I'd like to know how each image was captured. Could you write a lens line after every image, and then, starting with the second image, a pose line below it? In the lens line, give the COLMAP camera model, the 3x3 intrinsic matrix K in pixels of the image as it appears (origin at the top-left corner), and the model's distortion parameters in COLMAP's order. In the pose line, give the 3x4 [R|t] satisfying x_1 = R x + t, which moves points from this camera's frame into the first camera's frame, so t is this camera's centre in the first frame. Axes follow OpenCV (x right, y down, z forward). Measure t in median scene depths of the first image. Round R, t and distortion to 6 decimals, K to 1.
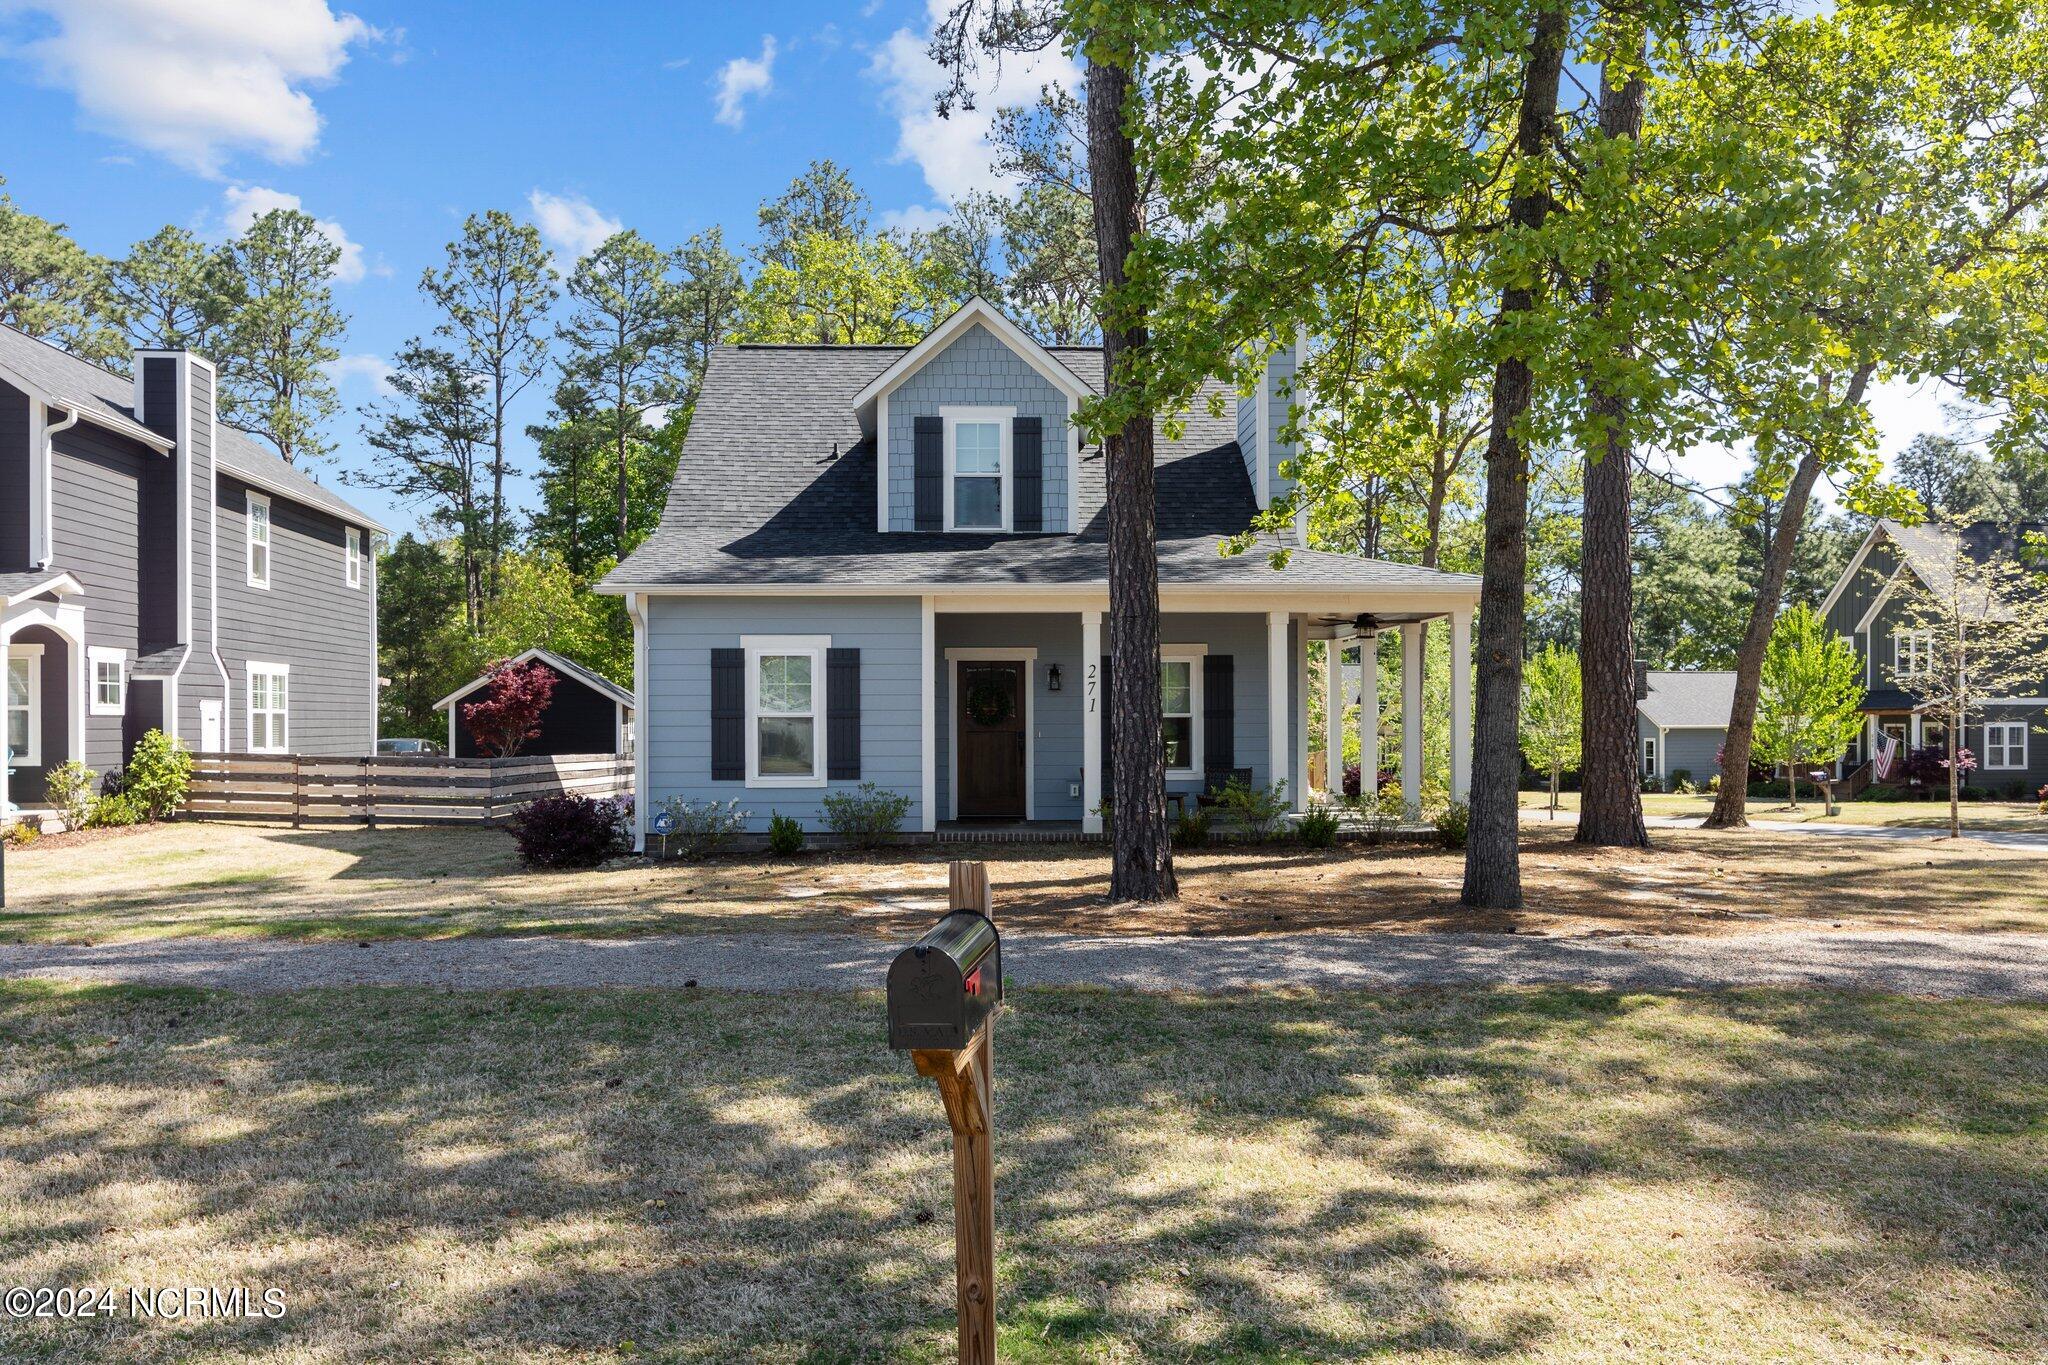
lens RADIAL K [[1421.9, 0, 1020.6], [0, 1421.9, 722.2], [0, 0, 1]] dist [-0.023986, -0.000695]
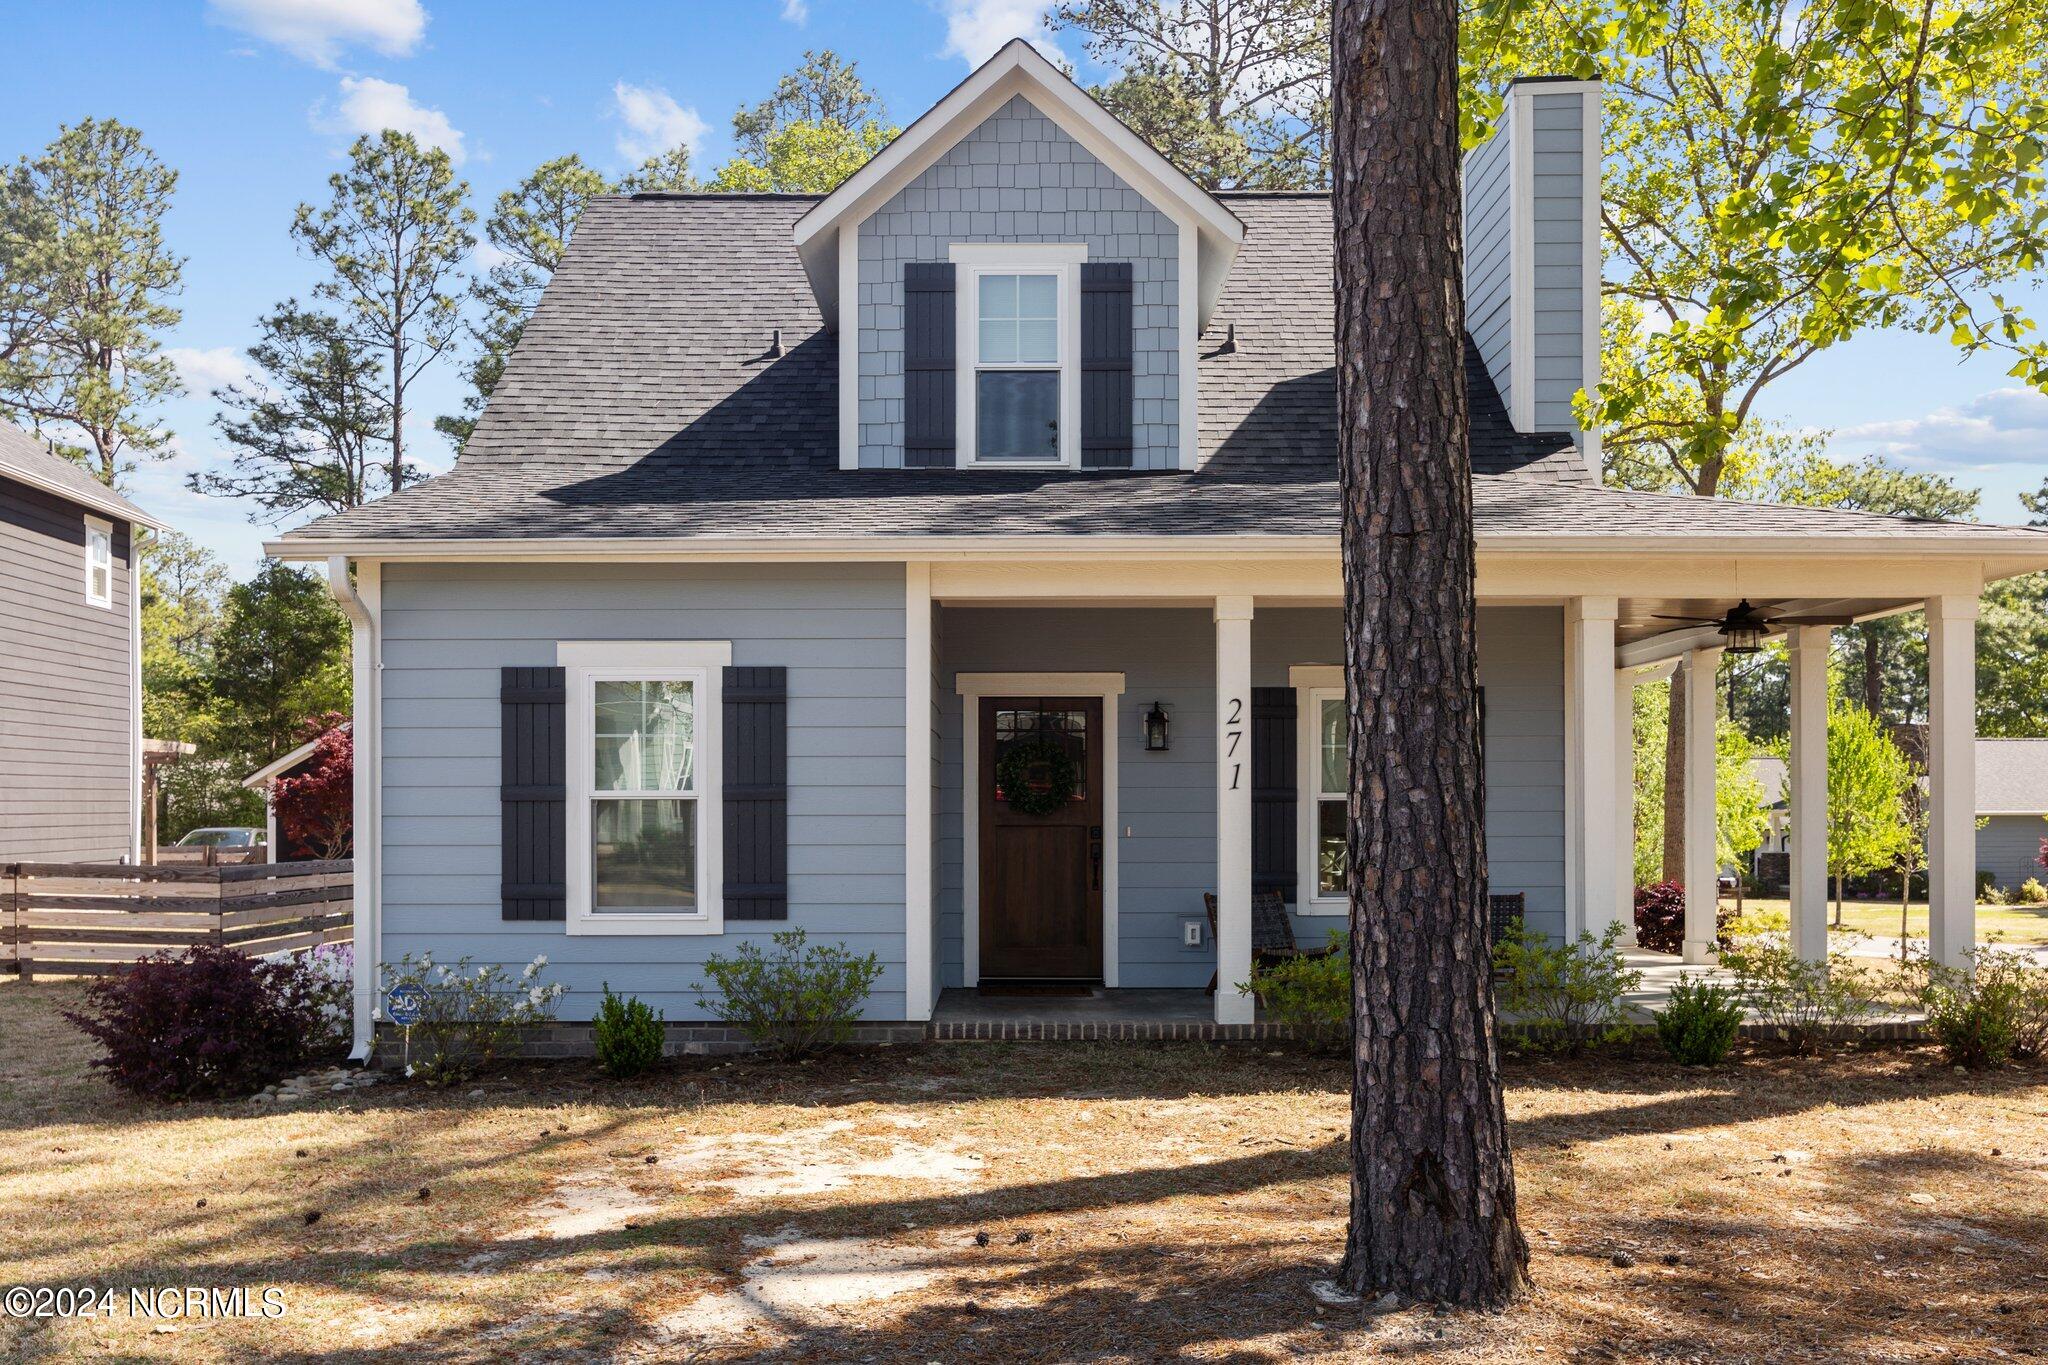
lens RADIAL K [[1702.1, 0, 1030.5], [0, 1702.1, 805.5], [0, 0, 1]] dist [0.003986, 0.002382]
pose [[0.999543, 0.001347, -0.030214, -0.004126], [-0.001334, 0.999999, 0.000431, -0.001370], [0.030215, -0.000391, 0.999543, 0.304663]]
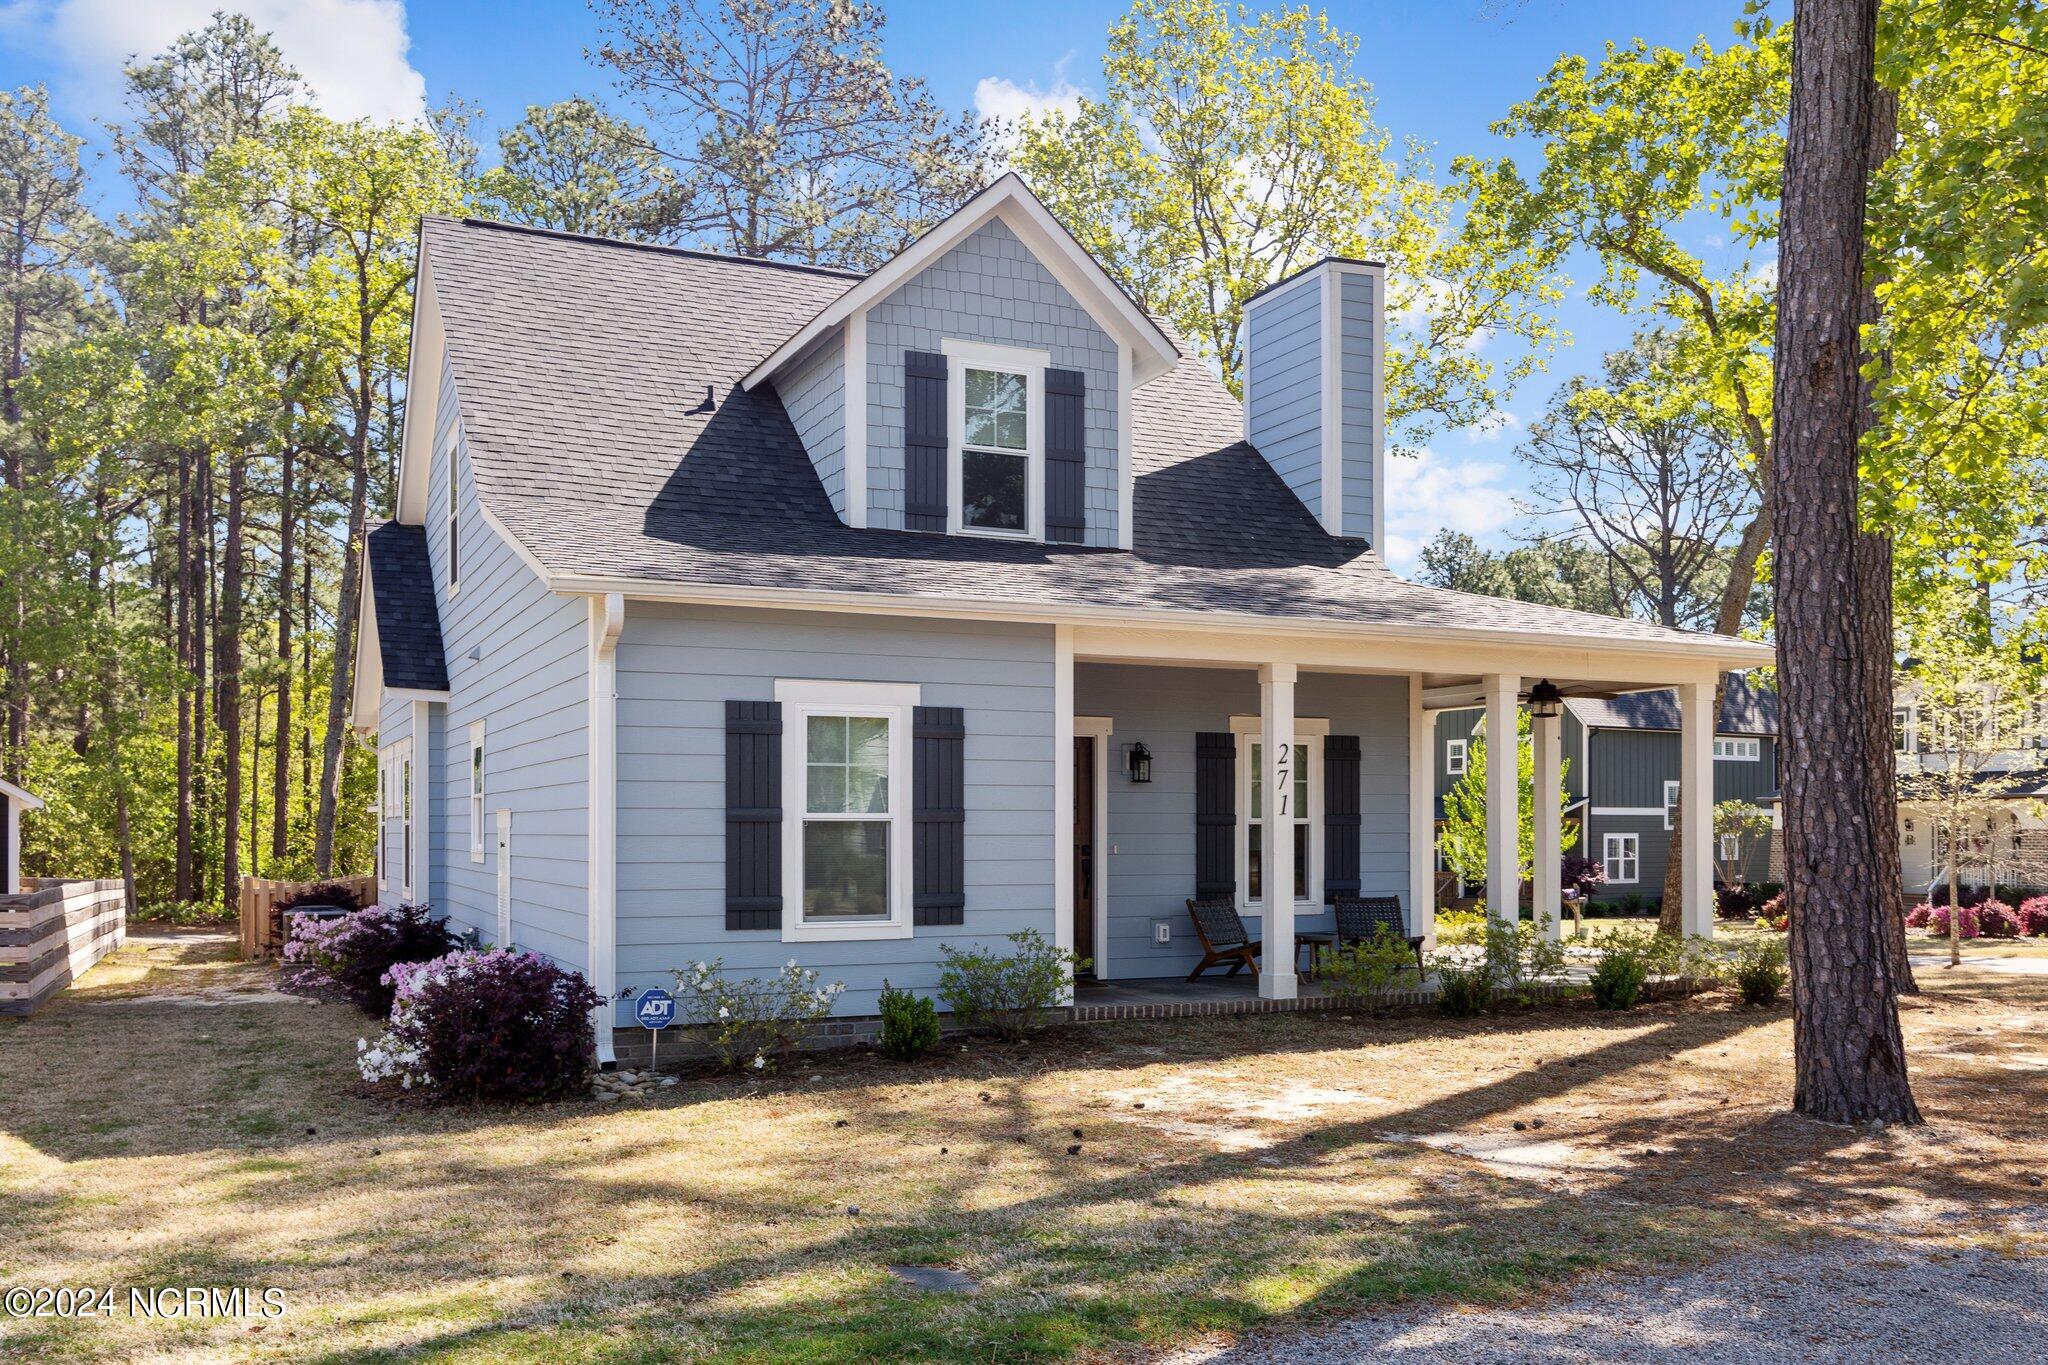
lens RADIAL K [[1699.8, 0, 1019.2], [0, 1699.8, 826.7], [0, 0, 1]] dist [0.000137, 0.002966]
pose [[0.922557, 0.003488, 0.385844, -0.295665], [-0.002436, 0.999992, -0.003216, 0.000740], [-0.385852, 0.002027, 0.922558, 0.256770]]
